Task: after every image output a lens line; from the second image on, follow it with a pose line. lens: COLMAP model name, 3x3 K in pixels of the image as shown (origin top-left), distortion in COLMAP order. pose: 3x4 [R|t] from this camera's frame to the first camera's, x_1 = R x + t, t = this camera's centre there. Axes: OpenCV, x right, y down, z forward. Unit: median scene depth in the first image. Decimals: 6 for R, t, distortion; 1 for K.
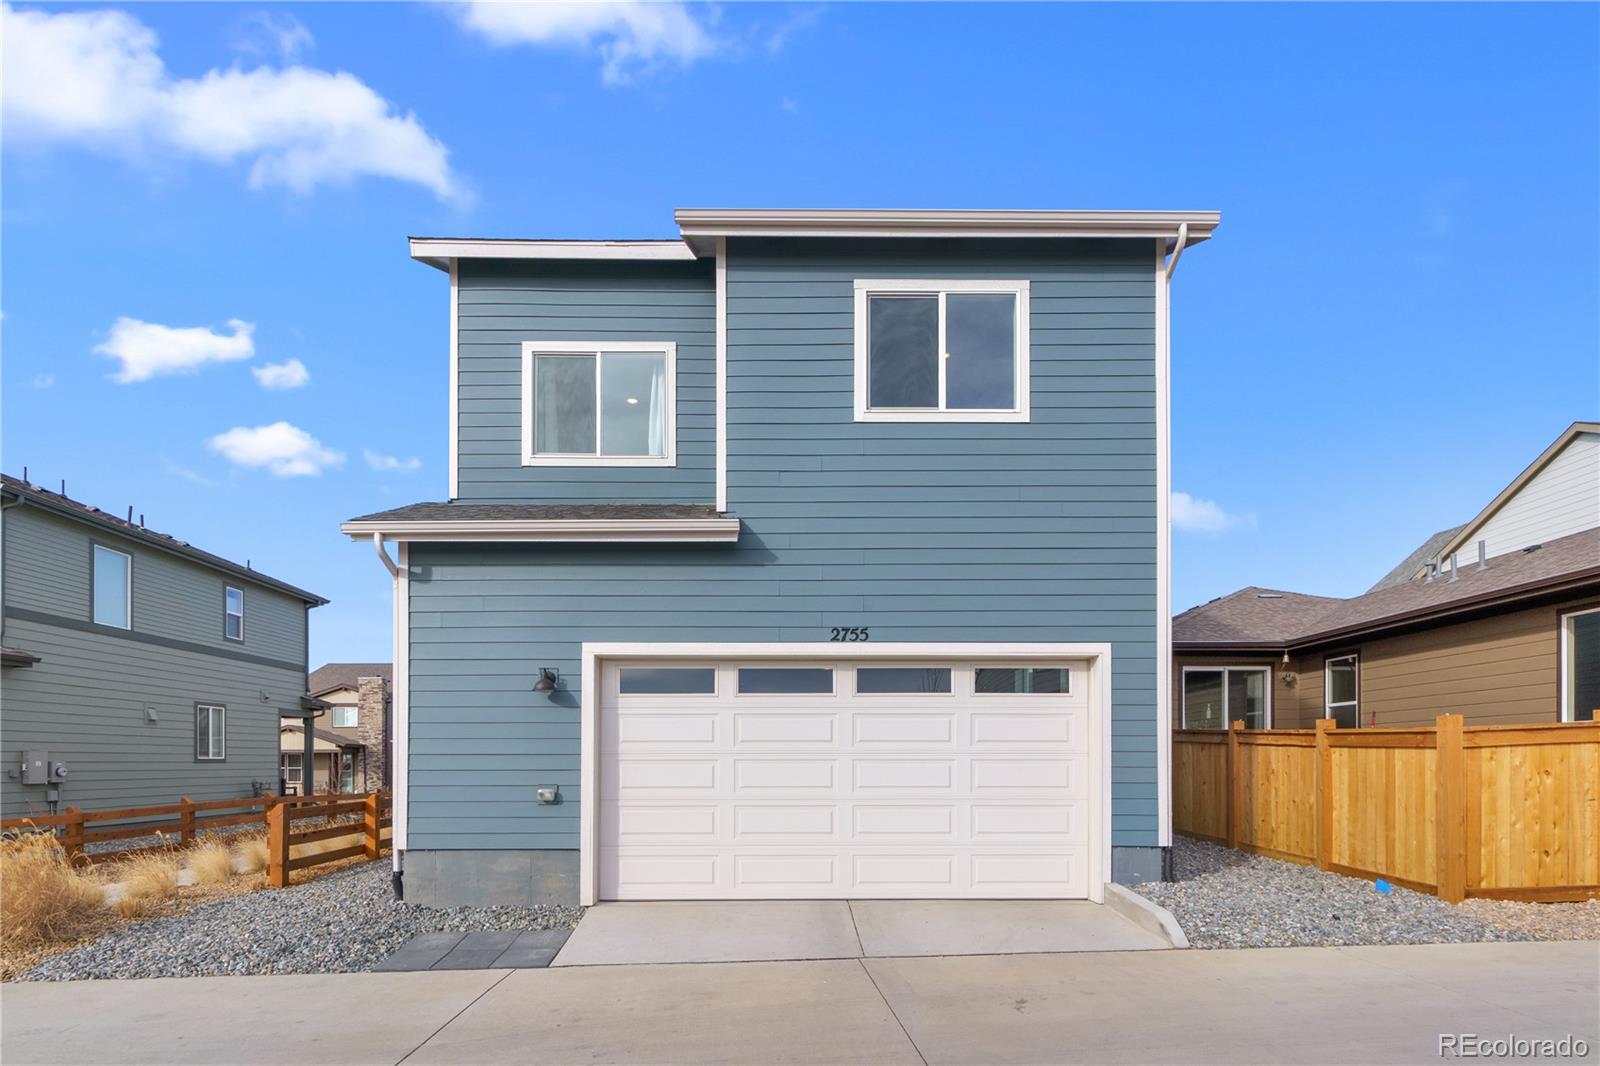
lens RADIAL K [[822.3, 0, 800.0], [0, 822.3, 533.0], [0, 0, 1]] dist [0.003247, 0.000632]
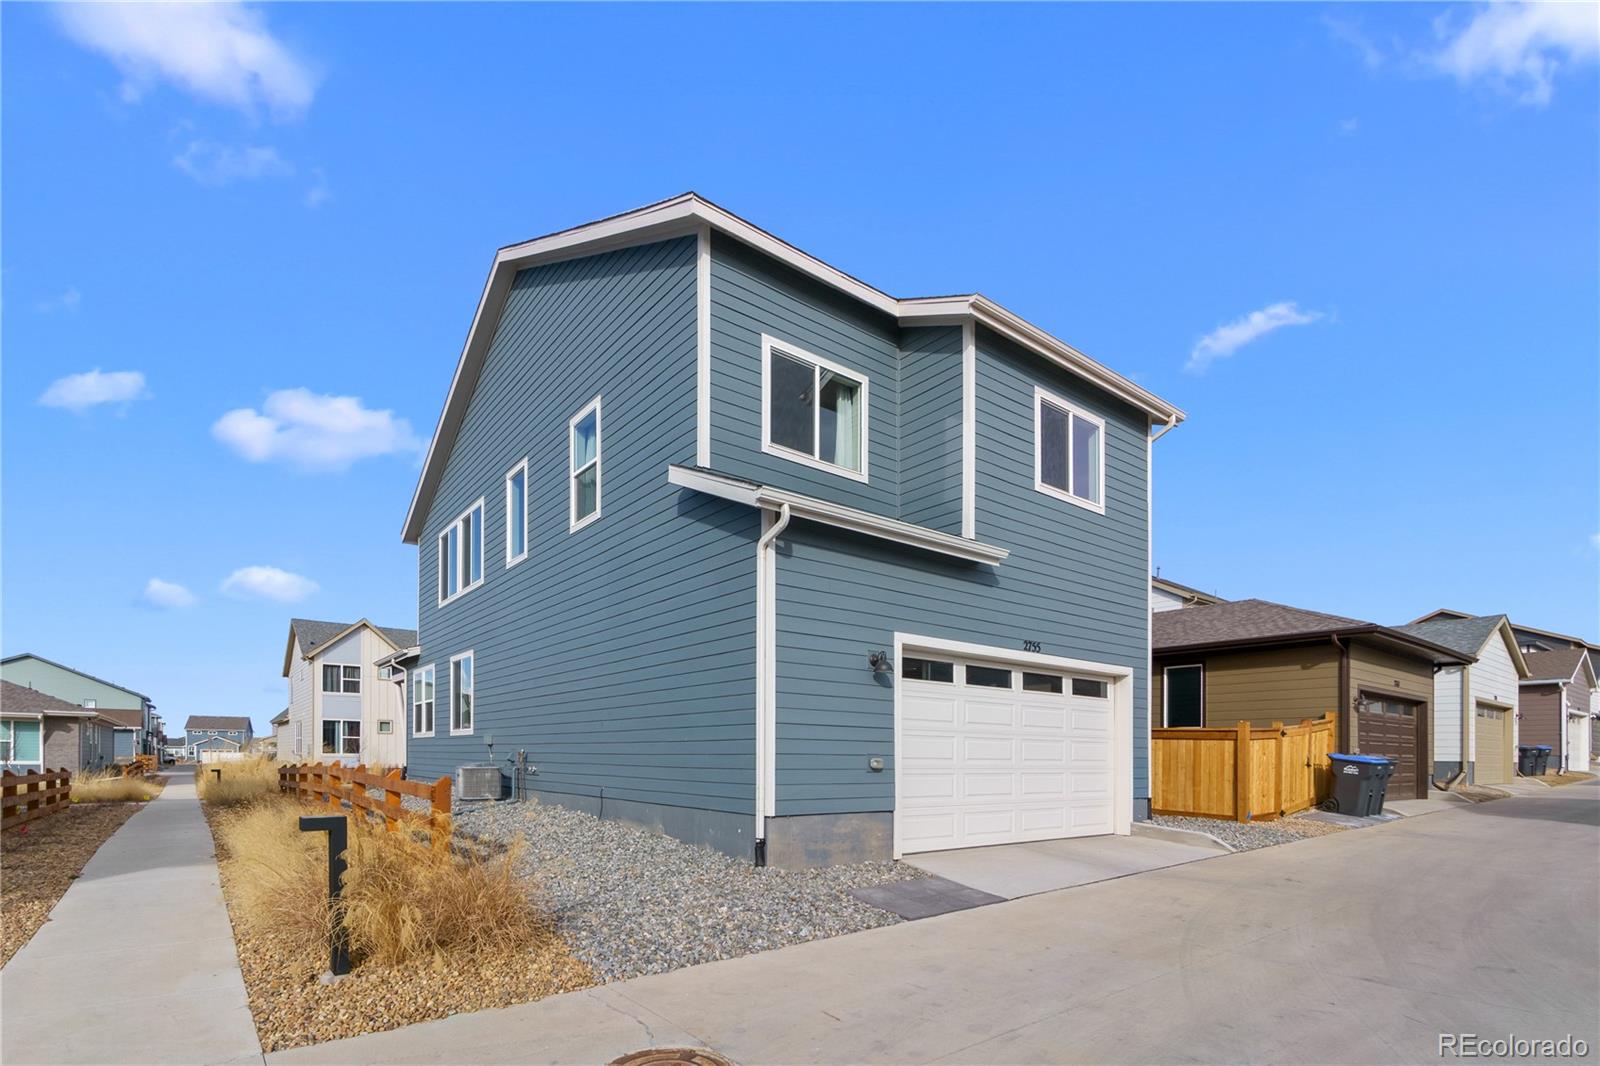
lens RADIAL K [[745.6, 0, 800.0], [0, 745.6, 533.0], [0, 0, 1]] dist [0.004084, 0.000577]
pose [[0.794673, 0.183264, 0.578714, -0.970130], [-0.175530, 0.981987, -0.069938, 0.091113], [-0.581106, -0.046004, 0.812526, 0.226839]]
